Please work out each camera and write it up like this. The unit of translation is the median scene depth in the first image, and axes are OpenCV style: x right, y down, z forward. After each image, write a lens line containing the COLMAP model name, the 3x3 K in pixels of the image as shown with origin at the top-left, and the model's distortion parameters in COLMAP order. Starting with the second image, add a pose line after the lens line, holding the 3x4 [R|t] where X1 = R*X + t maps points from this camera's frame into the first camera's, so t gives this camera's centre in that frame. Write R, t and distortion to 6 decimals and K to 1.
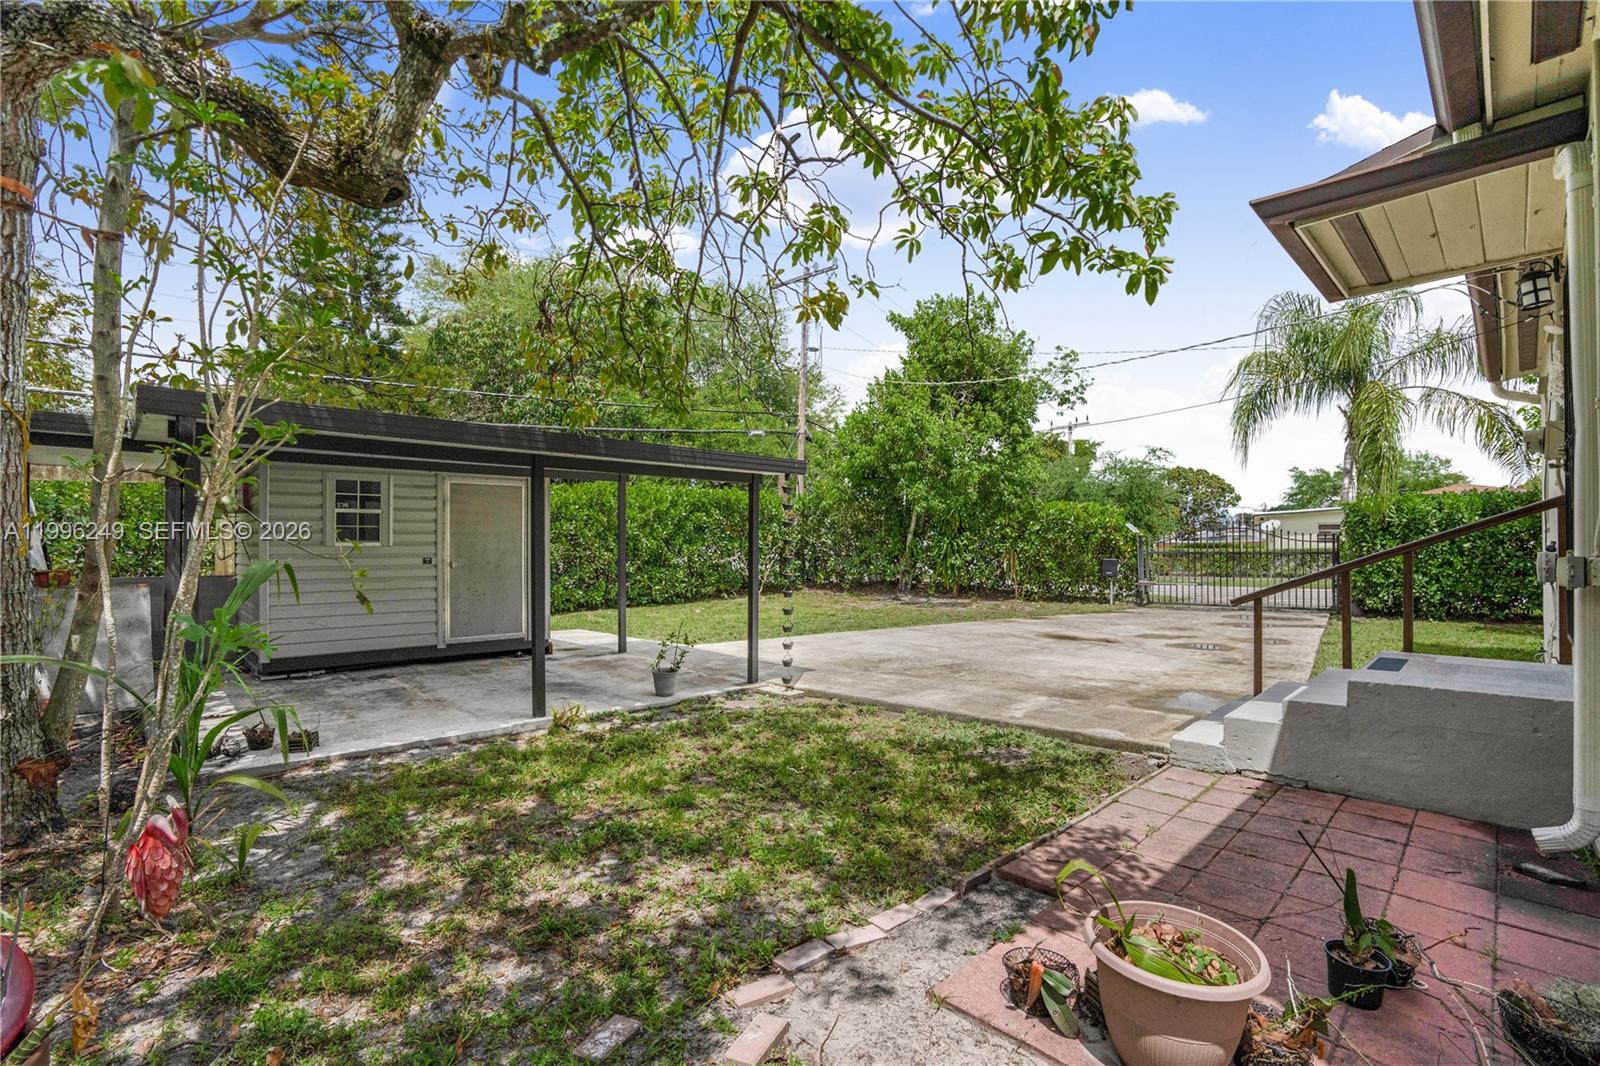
lens RADIAL K [[736.2, 0, 802.1], [0, 736.2, 544.7], [0, 0, 1]] dist [-0.034000, -0.000041]
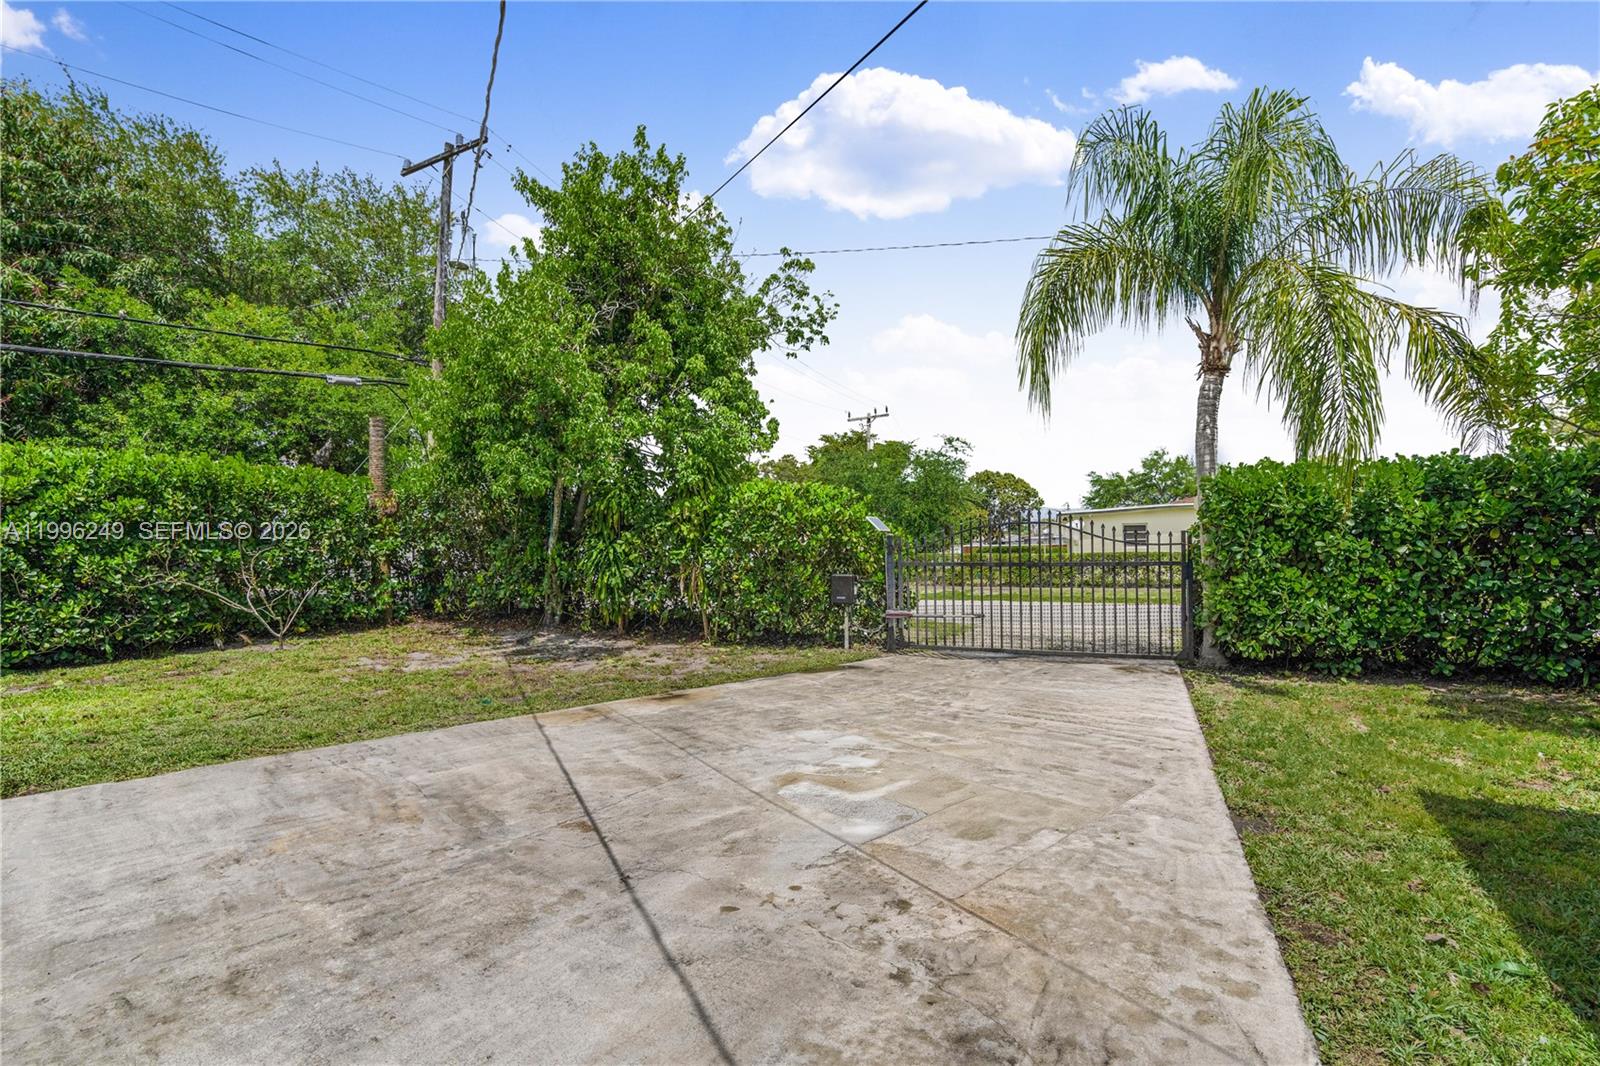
lens RADIAL K [[736.2, 0, 798.8], [0, 736.2, 530.3], [0, 0, 1]] dist [-0.034000, -0.000041]
pose [[0.976185, -0.000074, 0.216939, 0.226986], [0.005789, 0.999653, -0.025709, -0.001875], [-0.216862, 0.026353, 0.975847, 0.368923]]
